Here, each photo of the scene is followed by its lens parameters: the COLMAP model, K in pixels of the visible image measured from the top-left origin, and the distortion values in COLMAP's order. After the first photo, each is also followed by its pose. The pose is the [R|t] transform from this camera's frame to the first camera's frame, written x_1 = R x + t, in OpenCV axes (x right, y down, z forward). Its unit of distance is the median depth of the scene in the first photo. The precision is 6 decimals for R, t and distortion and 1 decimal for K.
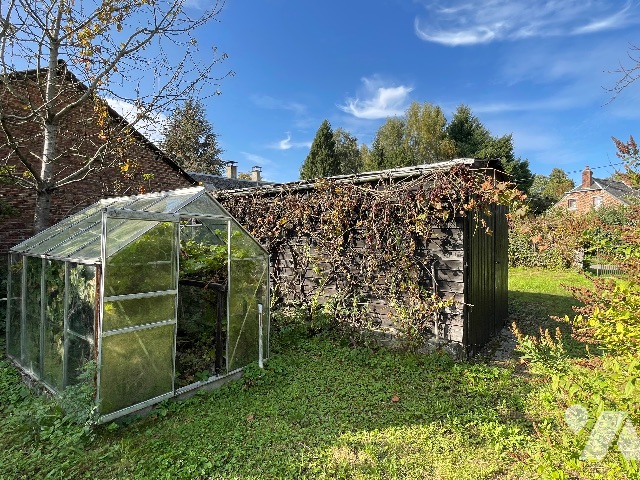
lens RADIAL K [[336.5, 0, 315.6], [0, 336.5, 239.2], [0, 0, 1]] dist [0.001227, 0.000080]
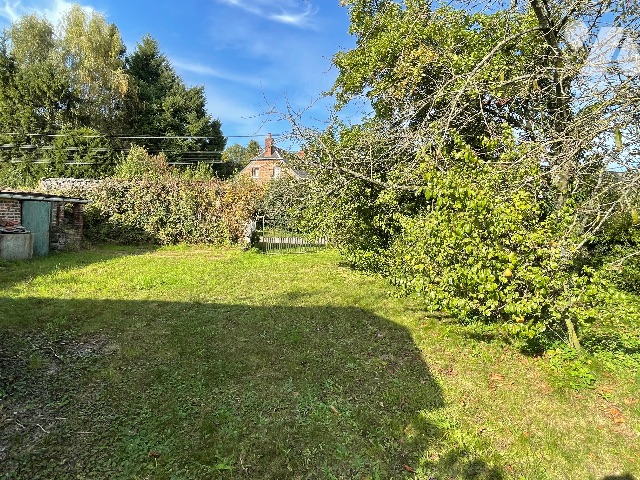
lens RADIAL K [[385.0, 0, 316.9], [0, 385.0, 223.8], [0, 0, 1]] dist [-0.001064, -0.000275]
pose [[0.708547, -0.002883, 0.705658, 0.386708], [-0.025226, 0.999249, 0.029413, 0.012099], [-0.705213, -0.038642, 0.707942, 0.355073]]
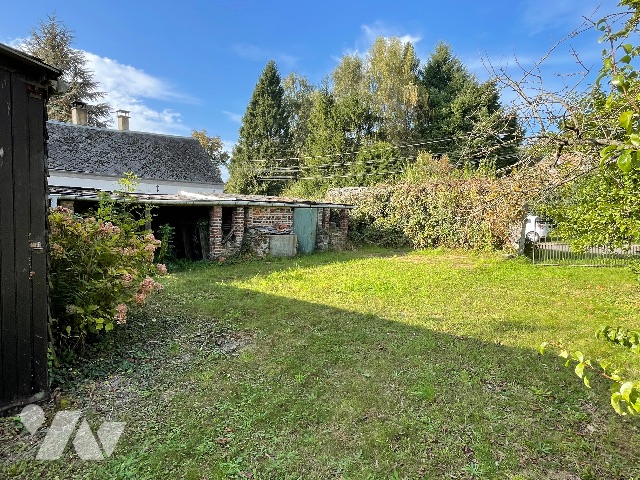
lens RADIAL K [[385.0, 0, 316.9], [0, 385.0, 223.8], [0, 0, 1]] dist [-0.001064, -0.000275]
pose [[0.999802, -0.003316, 0.019616, 0.580728], [0.002733, 0.999556, 0.029659, 0.015013], [-0.019705, -0.029599, 0.999368, 0.380714]]
